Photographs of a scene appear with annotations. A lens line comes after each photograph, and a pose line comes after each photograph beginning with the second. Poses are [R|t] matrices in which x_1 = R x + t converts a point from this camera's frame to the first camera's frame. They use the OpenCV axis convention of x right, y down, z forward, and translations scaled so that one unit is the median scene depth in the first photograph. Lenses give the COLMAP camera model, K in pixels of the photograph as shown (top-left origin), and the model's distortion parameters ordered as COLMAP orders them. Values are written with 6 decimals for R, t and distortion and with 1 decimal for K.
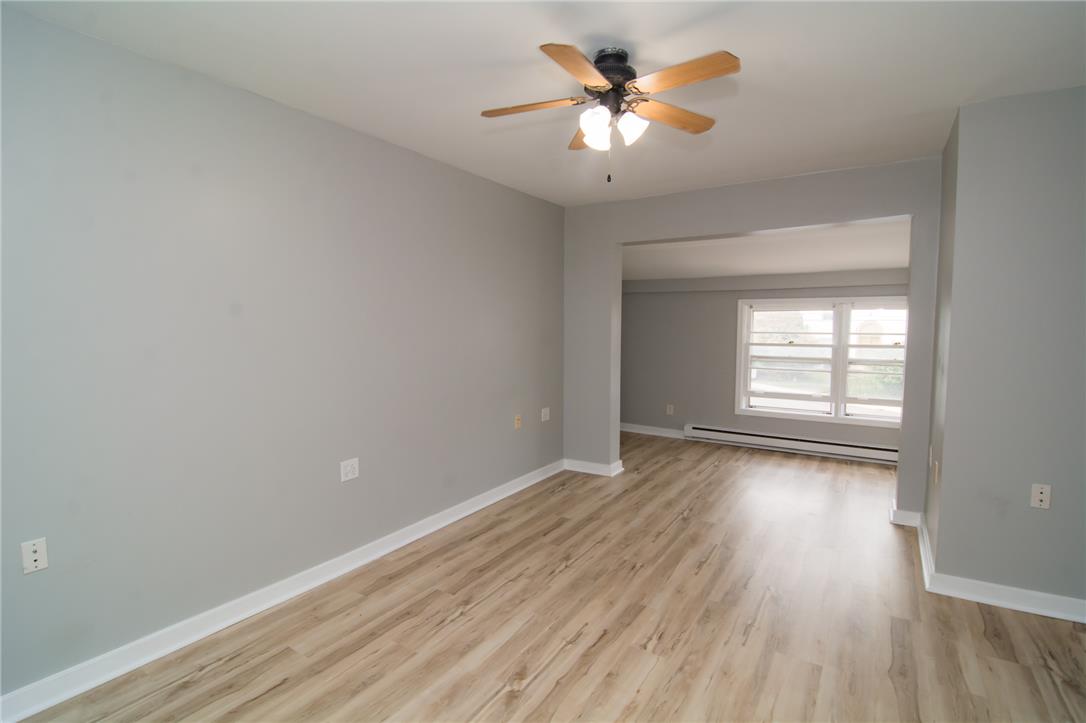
lens RADIAL K [[521.9, 0, 548.2], [0, 521.9, 357.0], [0, 0, 1]] dist [-0.005072, -0.012436]
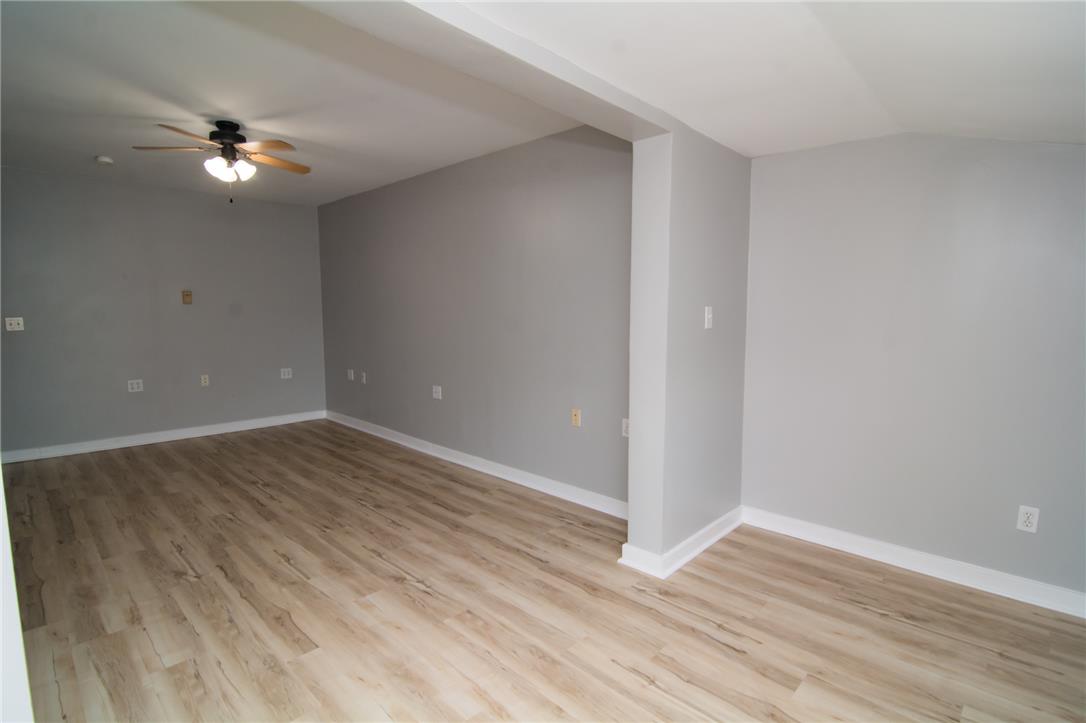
lens RADIAL K [[521.9, 0, 548.2], [0, 521.9, 357.0], [0, 0, 1]] dist [-0.005072, -0.012436]
pose [[-0.191230, 0.083253, -0.978008, 0.954884], [-0.074442, 0.992297, 0.099025, -0.060721], [0.978718, 0.091742, -0.183560, 1.426561]]
